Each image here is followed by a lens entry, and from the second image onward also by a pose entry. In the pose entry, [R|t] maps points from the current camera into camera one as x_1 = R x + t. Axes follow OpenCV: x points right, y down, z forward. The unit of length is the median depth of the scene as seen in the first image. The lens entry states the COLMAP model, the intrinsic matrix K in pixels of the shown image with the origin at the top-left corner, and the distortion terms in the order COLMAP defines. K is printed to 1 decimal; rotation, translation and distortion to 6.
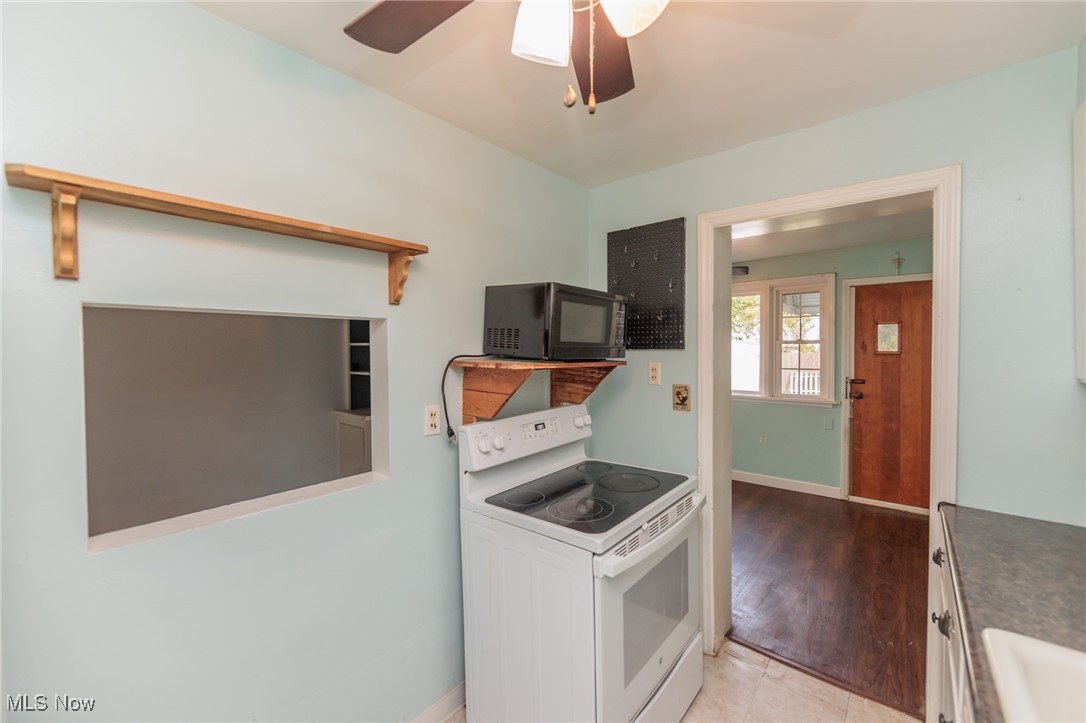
lens RADIAL K [[429.8, 0, 548.0], [0, 429.8, 350.0], [0, 0, 1]] dist [-0.003484, 0.000302]
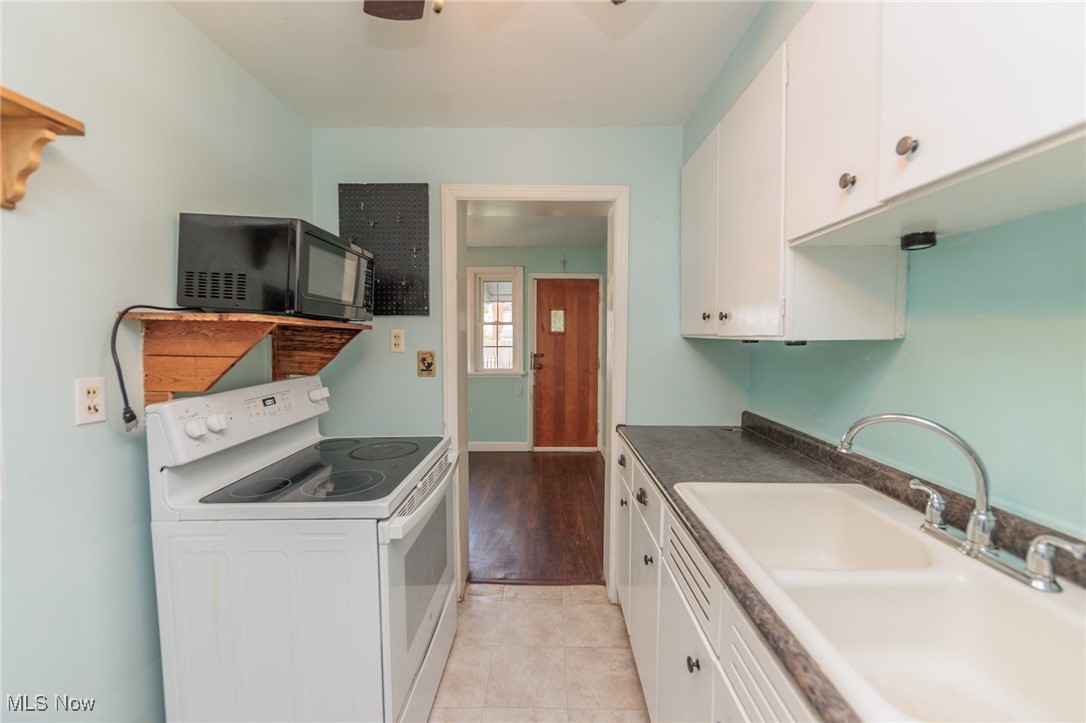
lens RADIAL K [[429.8, 0, 541.1], [0, 429.8, 352.8], [0, 0, 1]] dist [-0.003484, 0.000302]
pose [[0.773932, -0.015018, 0.633090, -0.129880], [-0.003546, 0.999600, 0.028047, 0.060839], [-0.633259, -0.023952, 0.773570, 0.056055]]
